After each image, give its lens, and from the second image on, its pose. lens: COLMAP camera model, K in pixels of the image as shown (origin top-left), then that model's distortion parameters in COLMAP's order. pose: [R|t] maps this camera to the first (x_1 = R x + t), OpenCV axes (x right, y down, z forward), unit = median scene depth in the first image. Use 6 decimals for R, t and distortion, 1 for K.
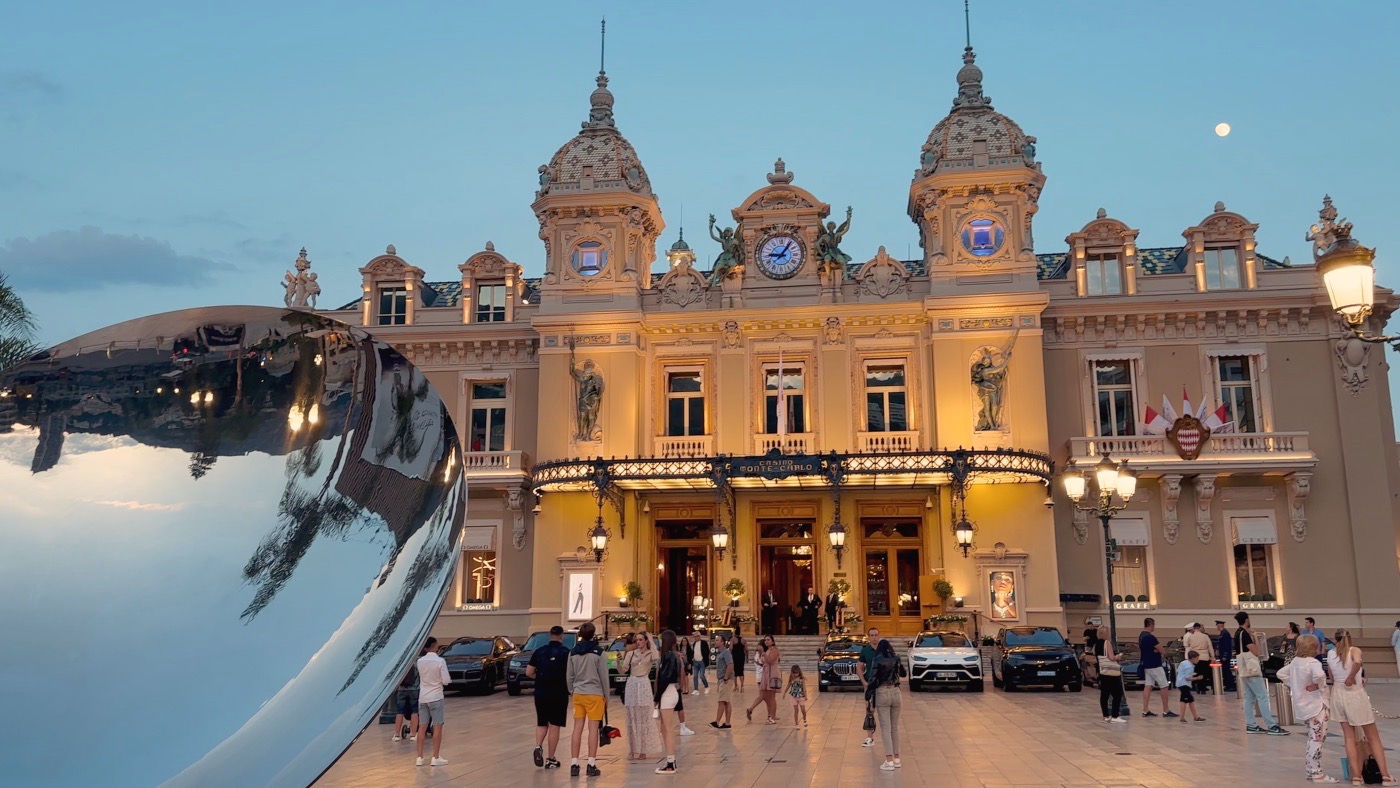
lens RADIAL K [[1139.1, 0, 700.0], [0, 1139.1, 394.0], [0, 0, 1]] dist [0.112396, -0.209500]
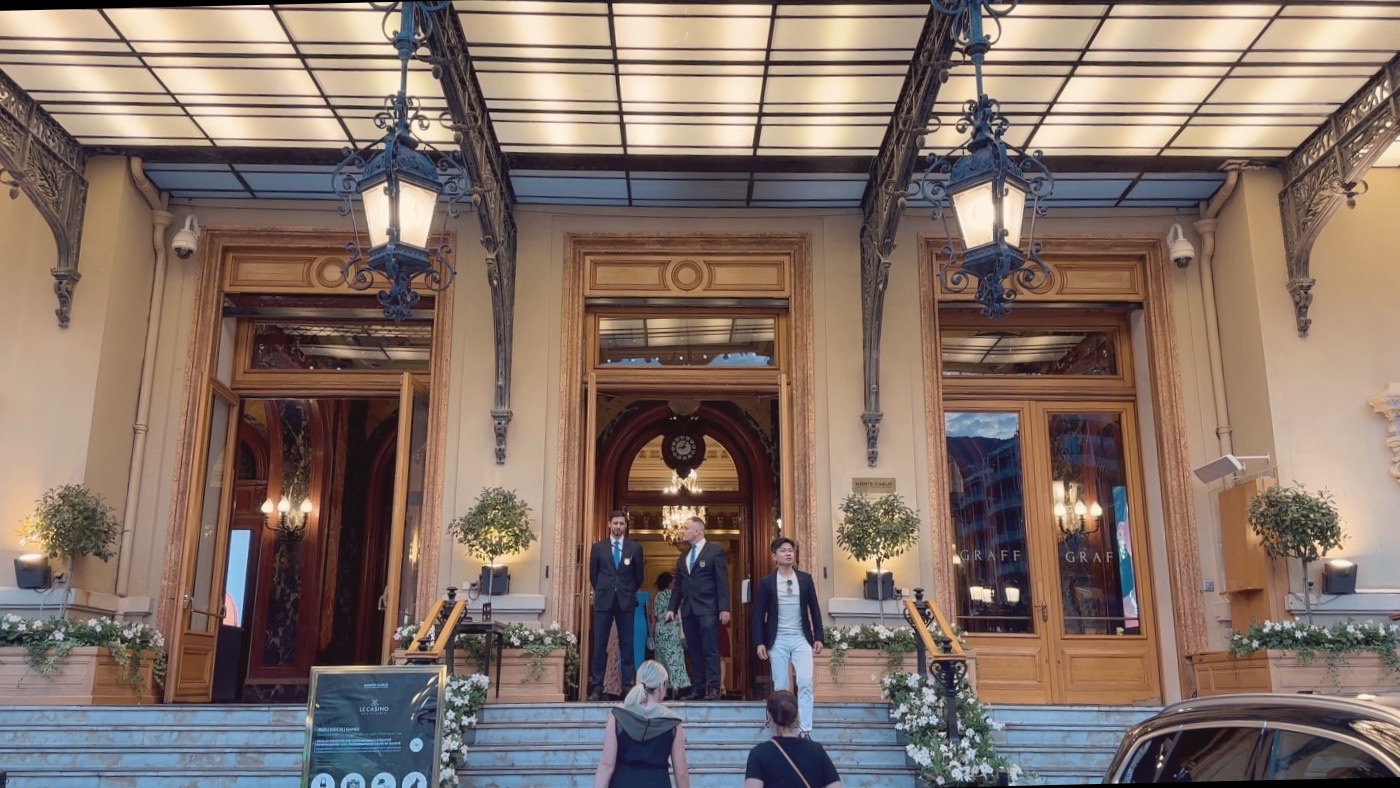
lens RADIAL K [[1139.1, 0, 700.0], [0, 1139.1, 394.0], [0, 0, 1]] dist [0.112396, -0.209500]
pose [[0.988613, 0.039542, 0.145194, 0.037692], [-0.032320, 0.998136, -0.051765, 0.151826], [-0.146970, 0.046483, 0.988048, 0.725572]]
